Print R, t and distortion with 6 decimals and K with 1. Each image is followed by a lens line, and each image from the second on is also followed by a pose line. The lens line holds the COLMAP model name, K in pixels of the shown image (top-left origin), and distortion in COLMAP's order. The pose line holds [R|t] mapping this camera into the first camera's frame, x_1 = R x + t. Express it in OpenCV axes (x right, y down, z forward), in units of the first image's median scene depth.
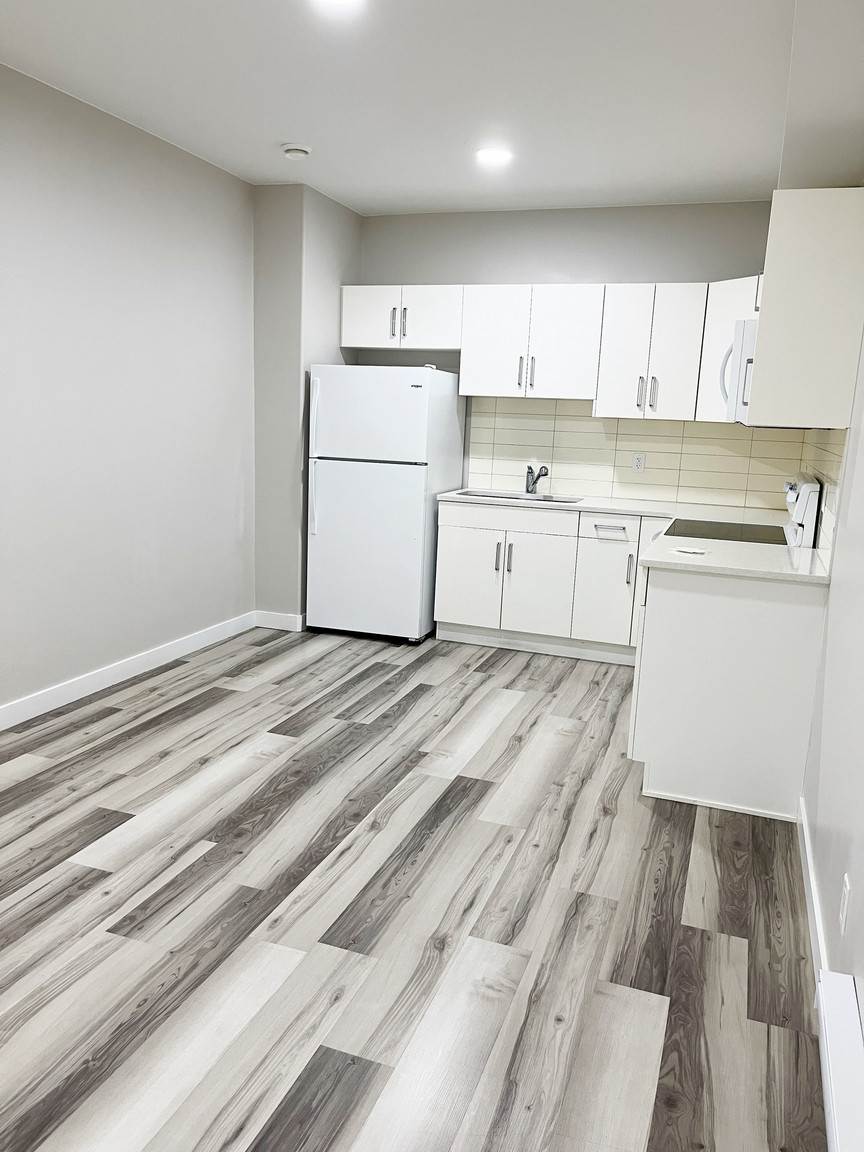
lens RADIAL K [[880.4, 0, 430.3], [0, 880.4, 573.7], [0, 0, 1]] dist [0.055163, -0.071513]
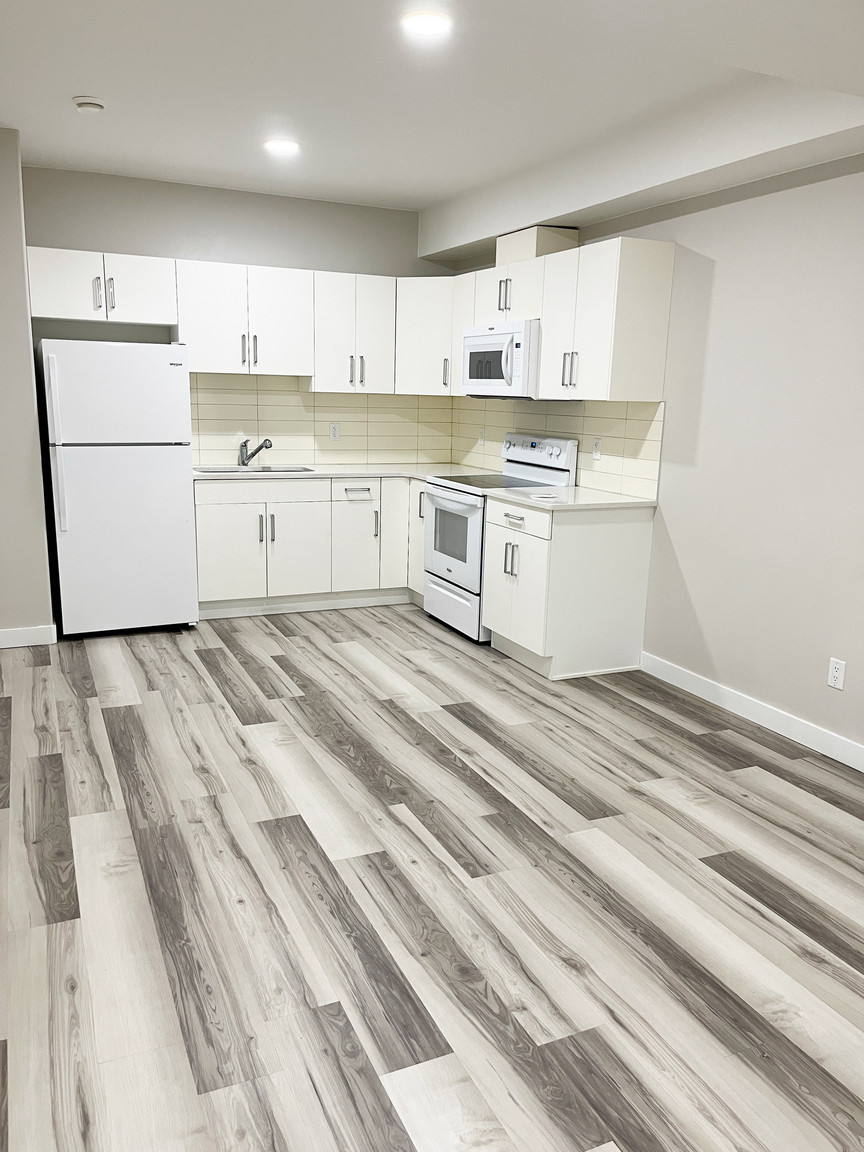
lens RADIAL K [[880.4, 0, 425.6], [0, 880.4, 580.5], [0, 0, 1]] dist [0.055163, -0.071513]
pose [[0.718314, -0.169898, 0.674655, -0.791694], [0.133645, 0.985360, 0.105850, -0.068157], [-0.682762, 0.014130, 0.730504, 0.157612]]
